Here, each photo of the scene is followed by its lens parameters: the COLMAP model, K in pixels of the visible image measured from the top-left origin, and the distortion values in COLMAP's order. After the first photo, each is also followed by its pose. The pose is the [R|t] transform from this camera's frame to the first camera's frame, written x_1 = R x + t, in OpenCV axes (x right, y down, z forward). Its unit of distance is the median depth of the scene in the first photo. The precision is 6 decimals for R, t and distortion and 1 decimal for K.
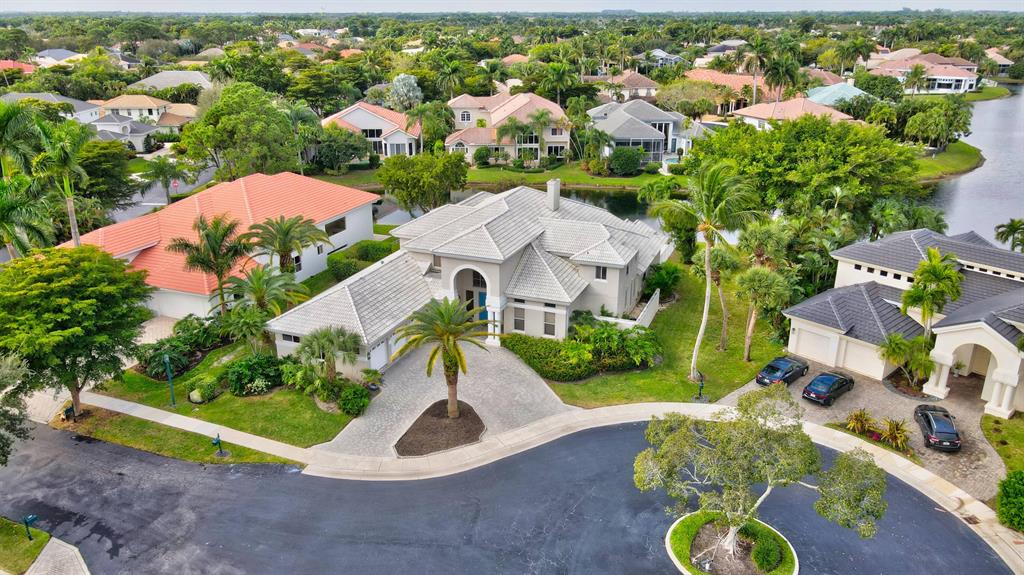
lens RADIAL K [[759.6, 0, 506.2], [0, 759.6, 285.7], [0, 0, 1]] dist [0.000967, 0.010789]
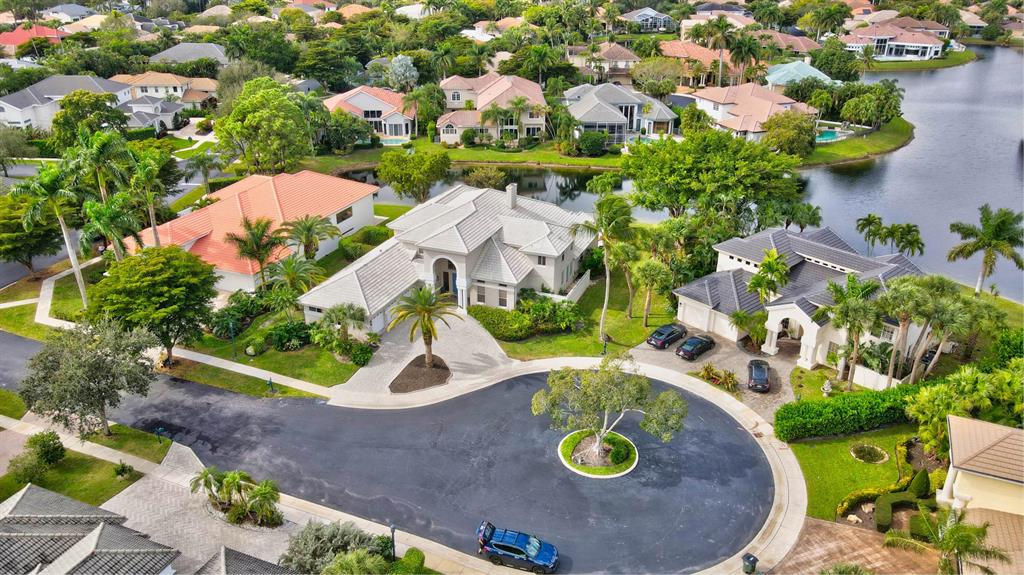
lens RADIAL K [[759.6, 0, 506.2], [0, 759.6, 285.7], [0, 0, 1]] dist [0.000967, 0.010789]
pose [[0.999977, 0.004662, -0.004980, 0.069049], [-0.004252, 0.996845, 0.079257, -0.080075], [0.005334, -0.079234, 0.996842, -0.357634]]
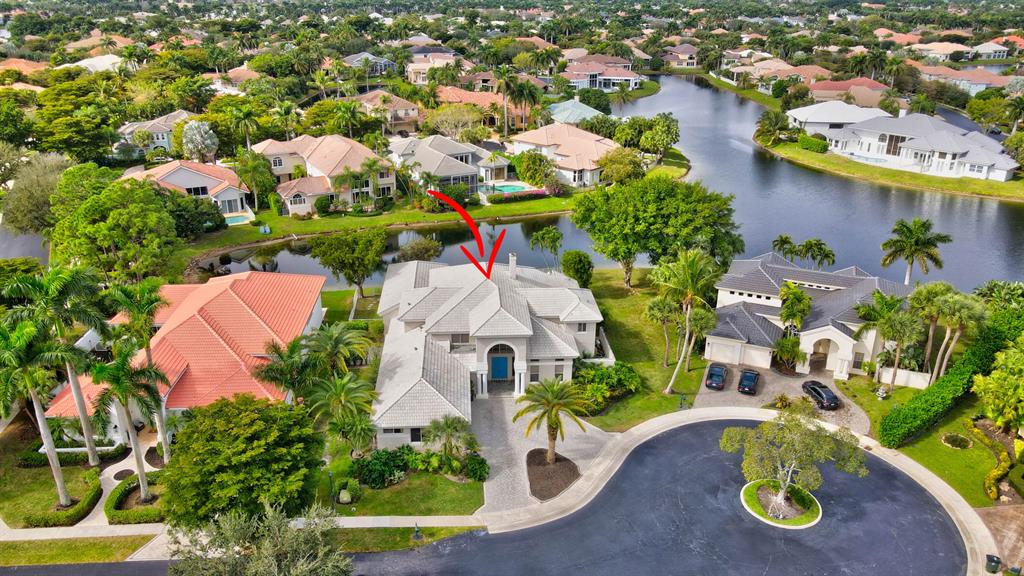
lens RADIAL K [[759.6, 0, 506.2], [0, 759.6, 286.2], [0, 0, 1]] dist [0.000967, 0.010789]
pose [[0.901313, -0.156111, 0.404059, -0.531399], [0.141465, 0.987737, 0.066060, -0.197916], [-0.409416, -0.002381, 0.912345, -0.168844]]
